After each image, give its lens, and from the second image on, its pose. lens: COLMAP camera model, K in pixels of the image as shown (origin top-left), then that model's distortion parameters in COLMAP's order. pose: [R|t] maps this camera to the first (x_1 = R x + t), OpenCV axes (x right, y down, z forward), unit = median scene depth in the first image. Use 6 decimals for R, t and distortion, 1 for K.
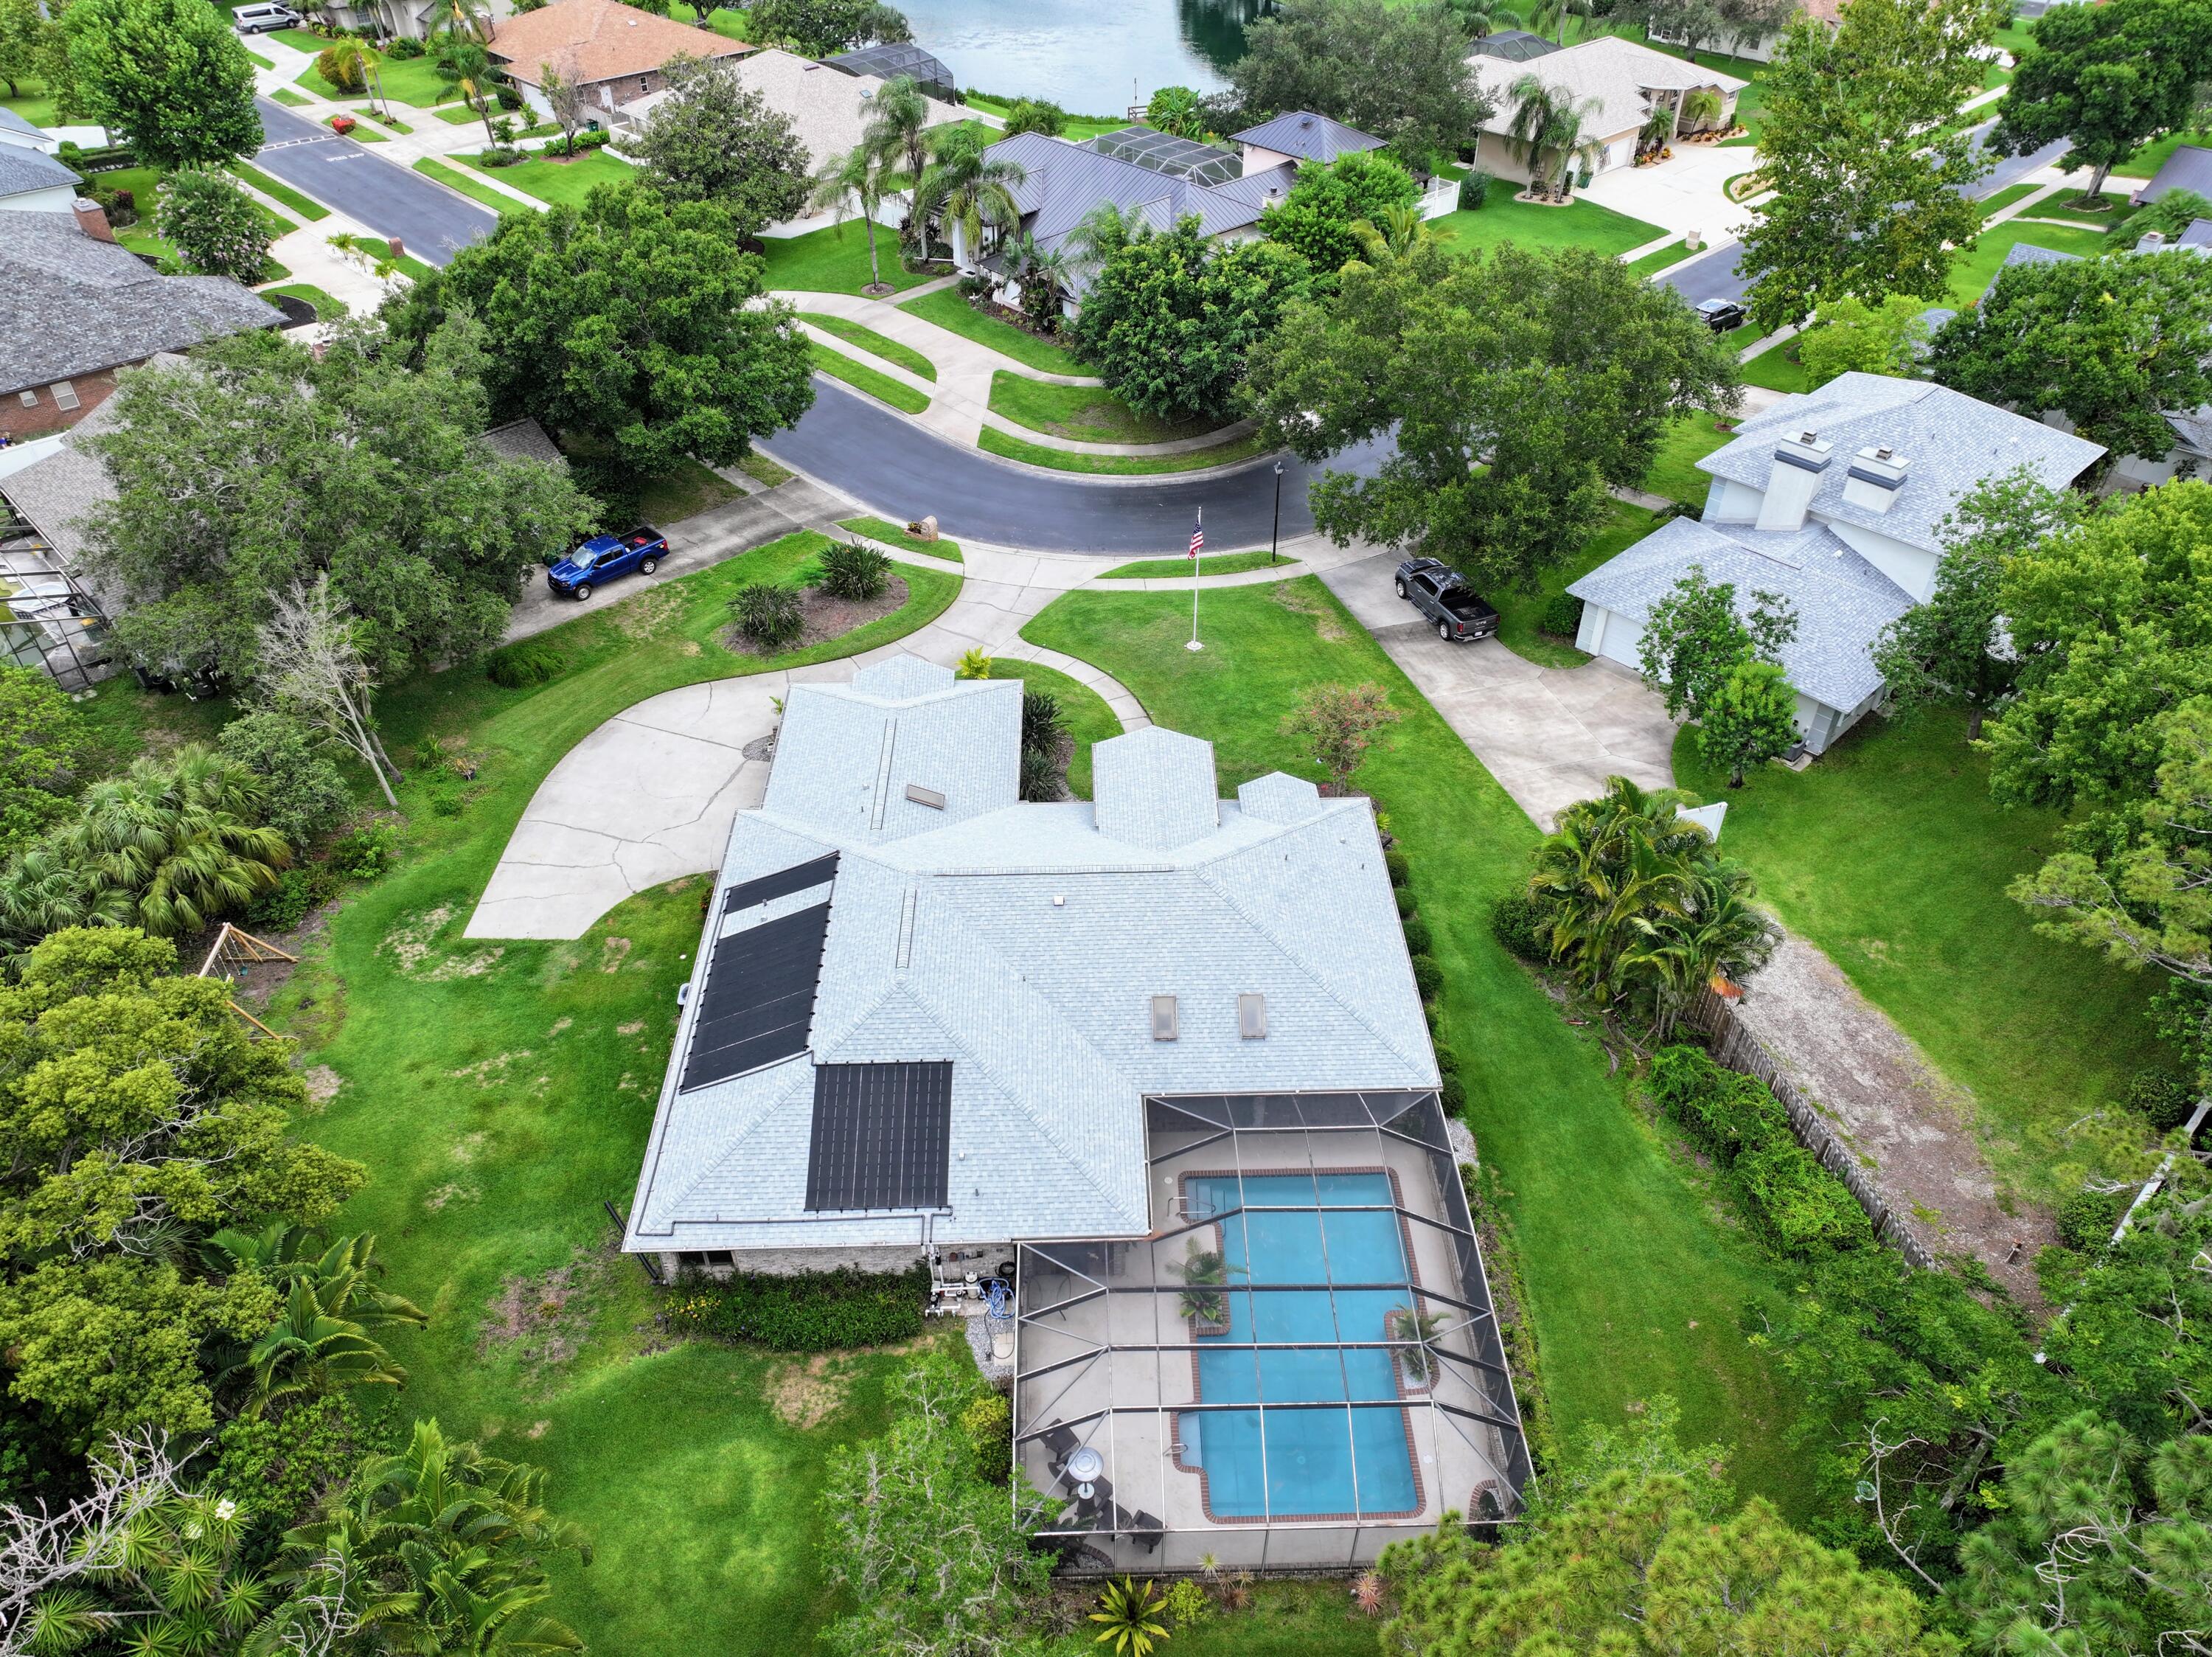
lens RADIAL K [[1553.6, 0, 1114.8], [0, 1553.6, 820.6], [0, 0, 1]] dist [0.002669, 0.016700]
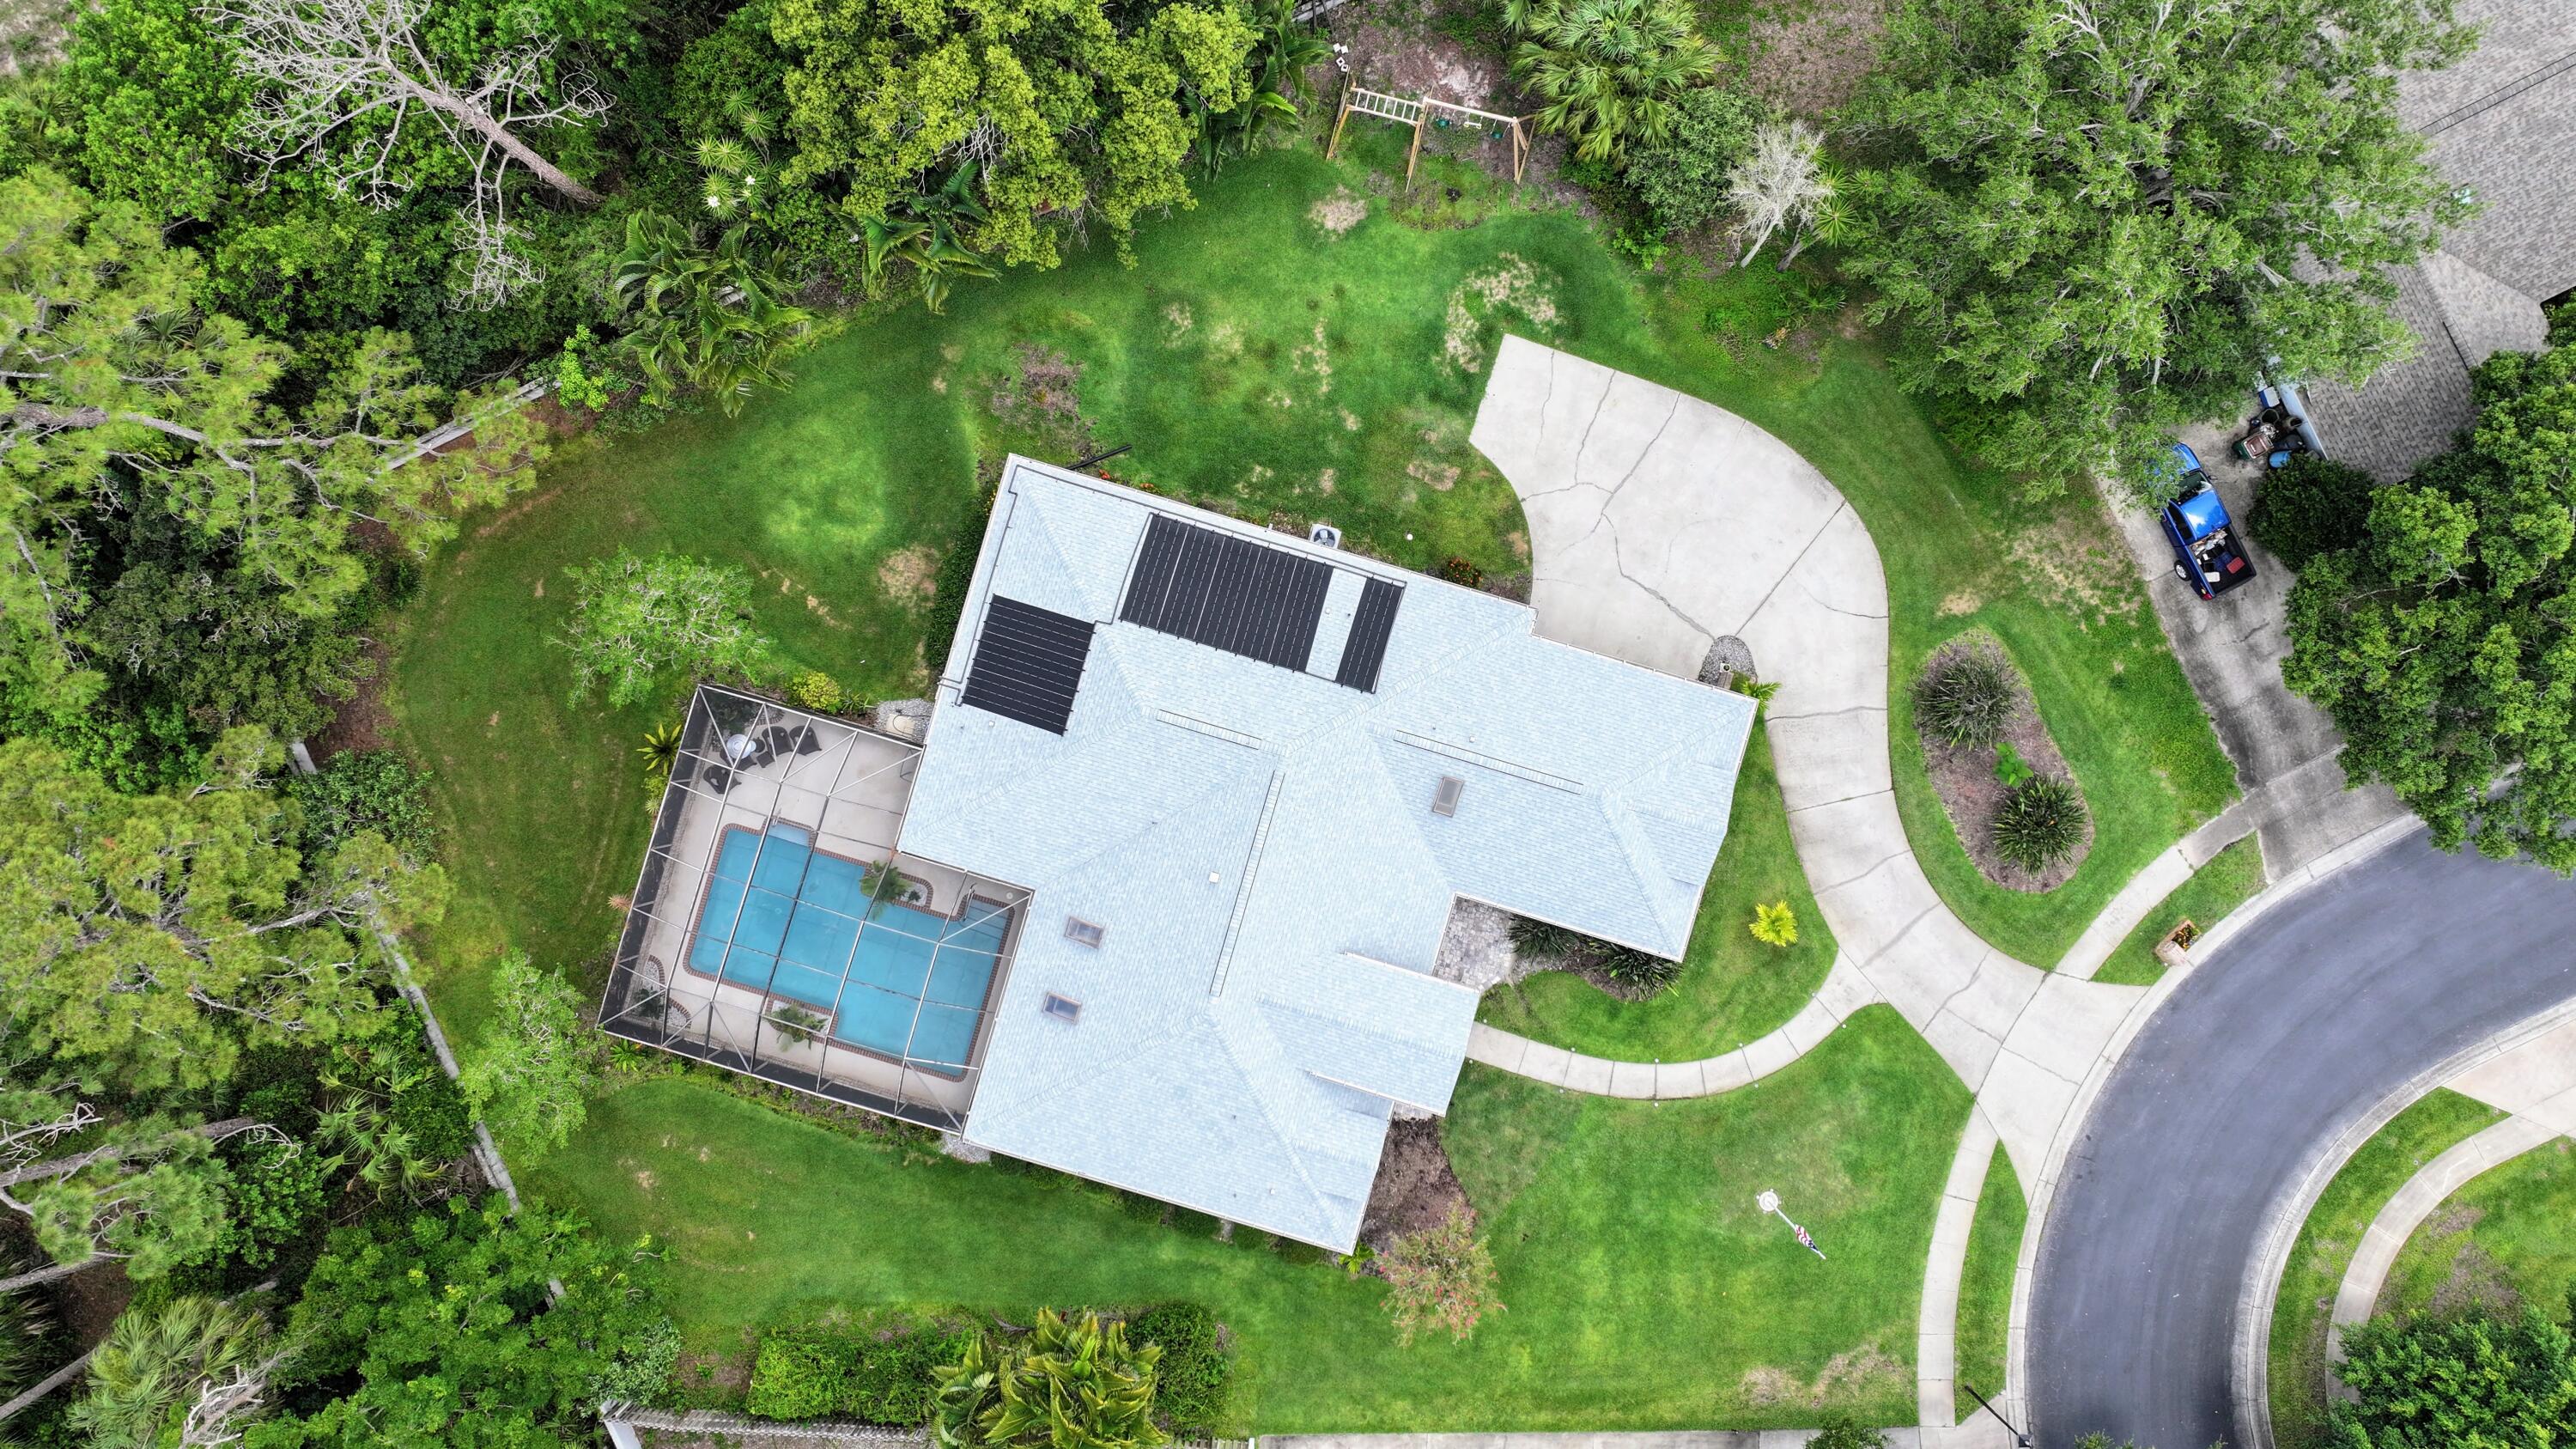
lens RADIAL K [[1780.4, 0, 1304.6], [0, 1780.4, 717.7], [0, 0, 1]] dist [0.007752, -0.004763]
pose [[-0.309720, 0.950804, -0.006659, -0.113310], [-0.604270, -0.191422, 0.773444, -0.677495], [0.734119, 0.243575, 0.633830, 0.194512]]
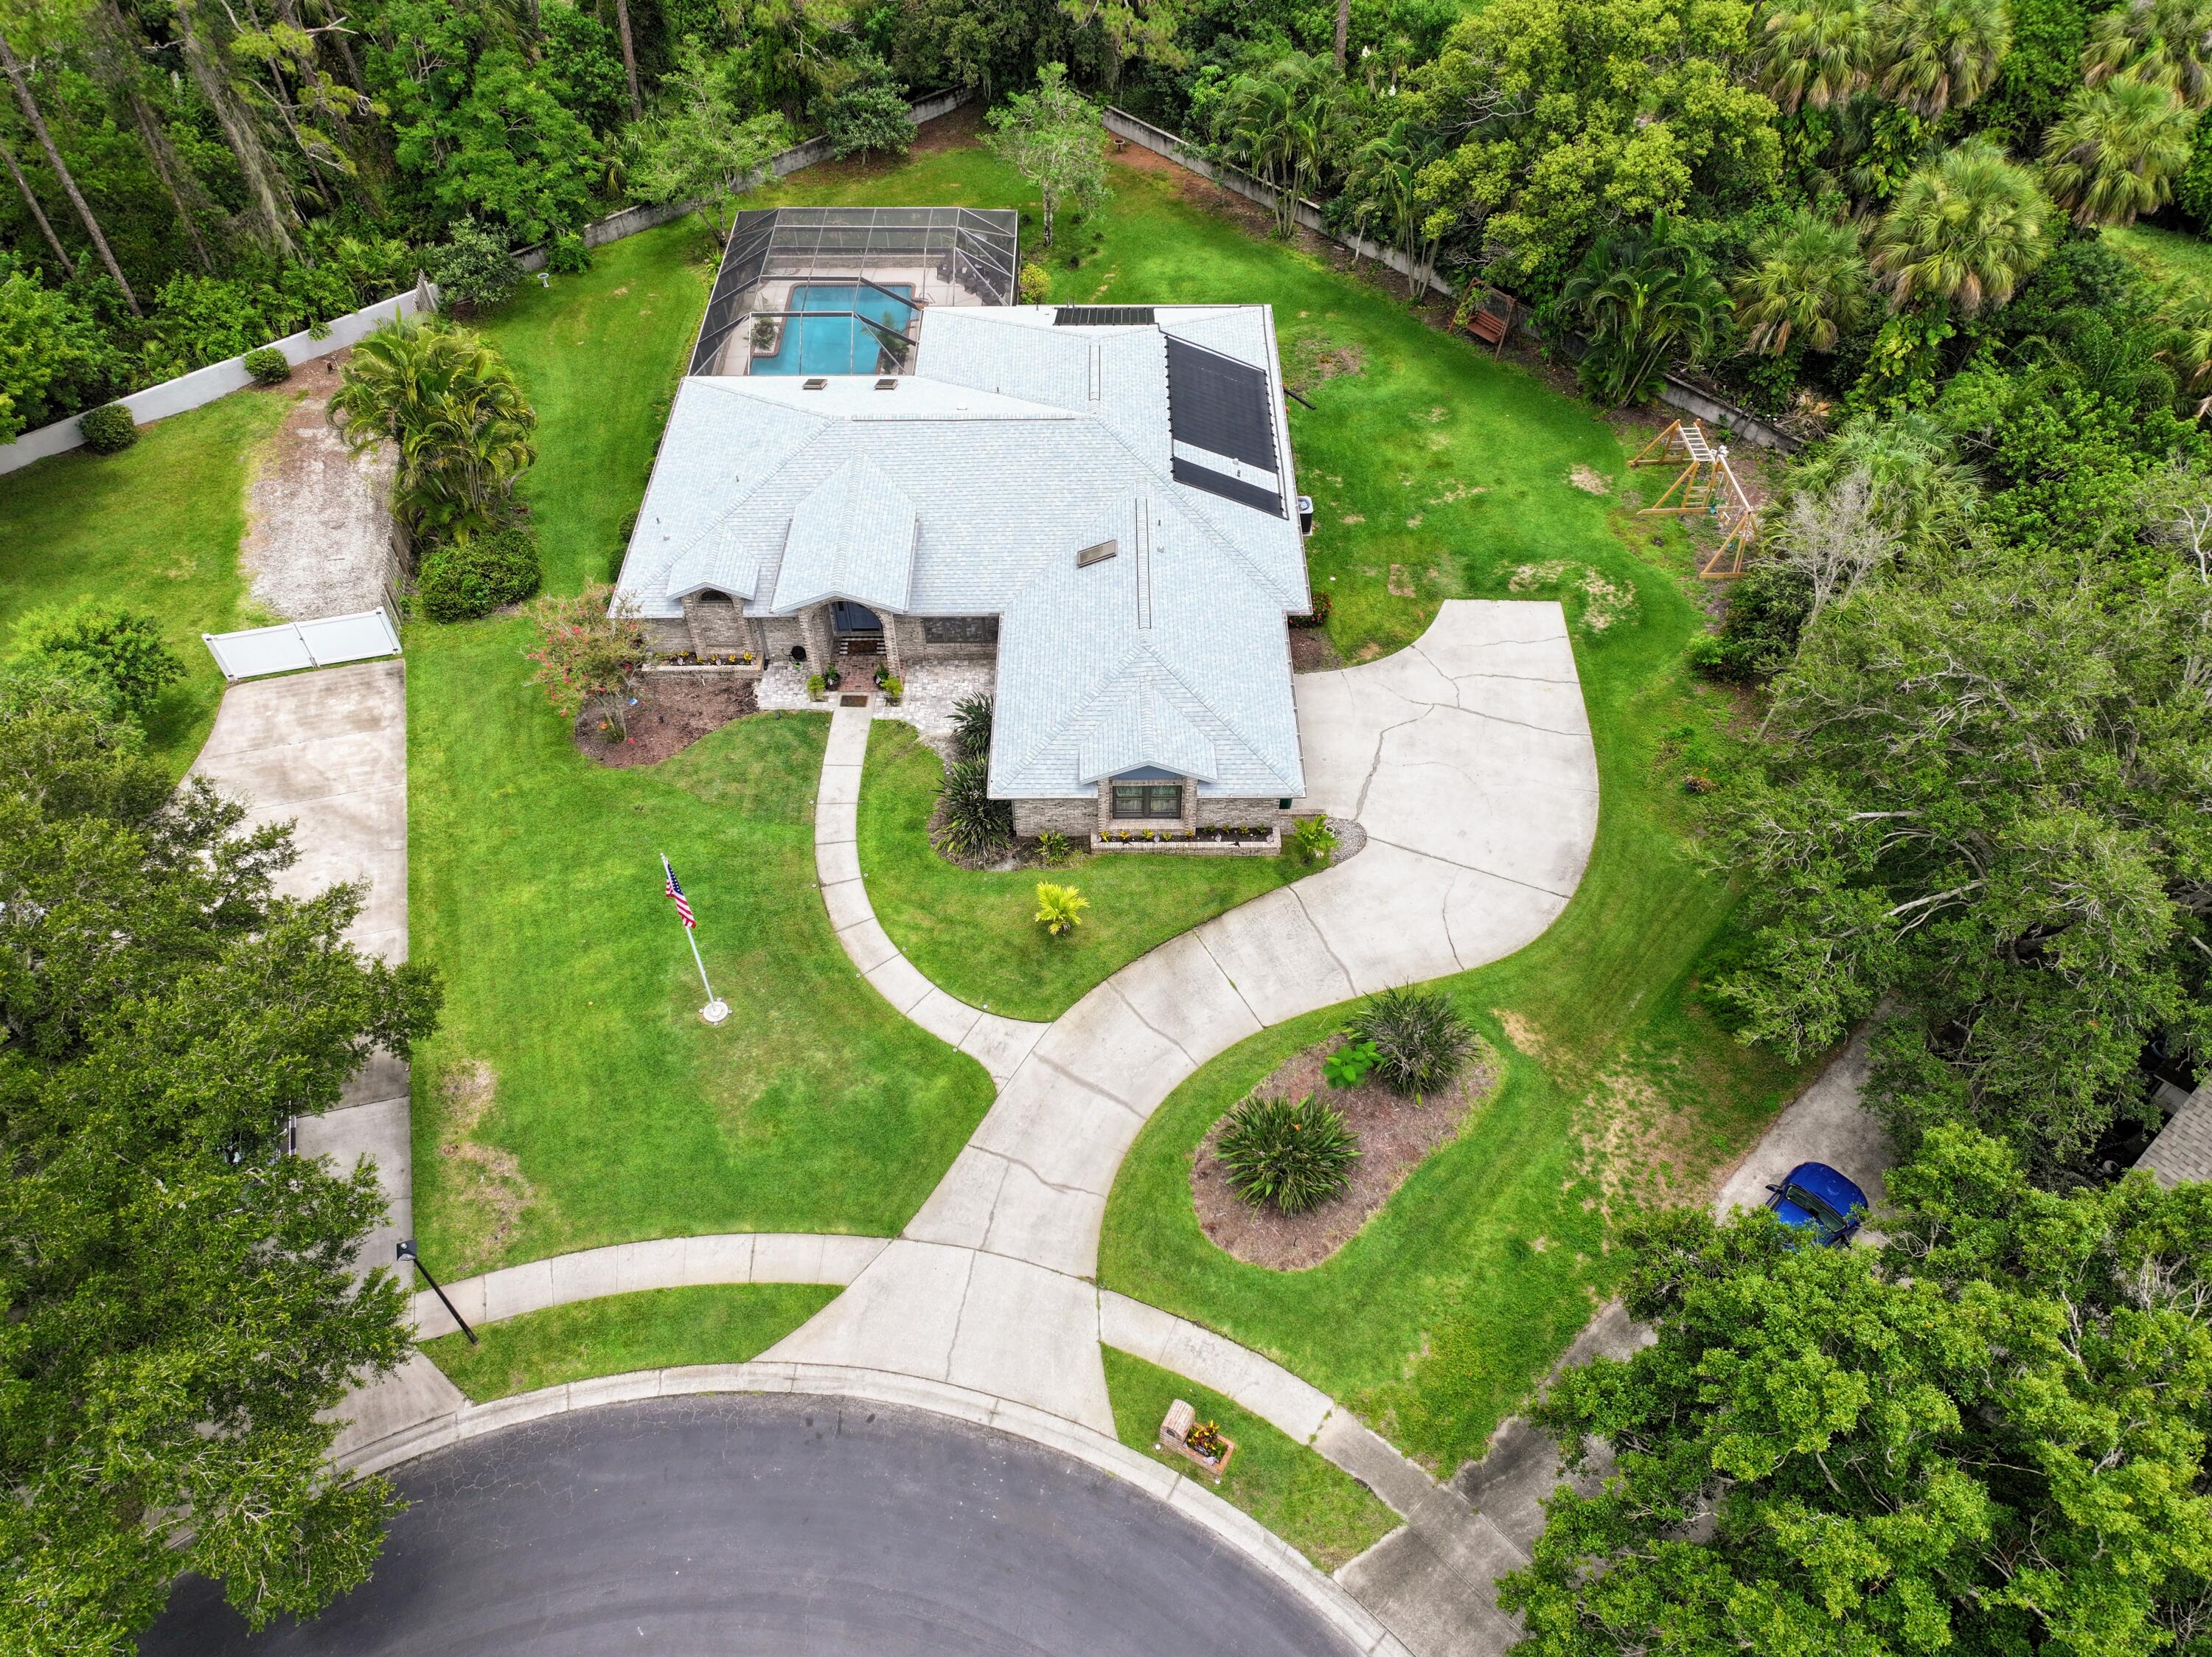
lens RADIAL K [[1553.6, 0, 1118.0], [0, 1553.6, 831.8], [0, 0, 1]] dist [0.002669, 0.016700]
pose [[-0.999757, -0.016487, 0.014653, -0.128203], [0.014063, 0.035390, 0.999275, -0.795688], [-0.016994, 0.999238, -0.035150, 1.016668]]
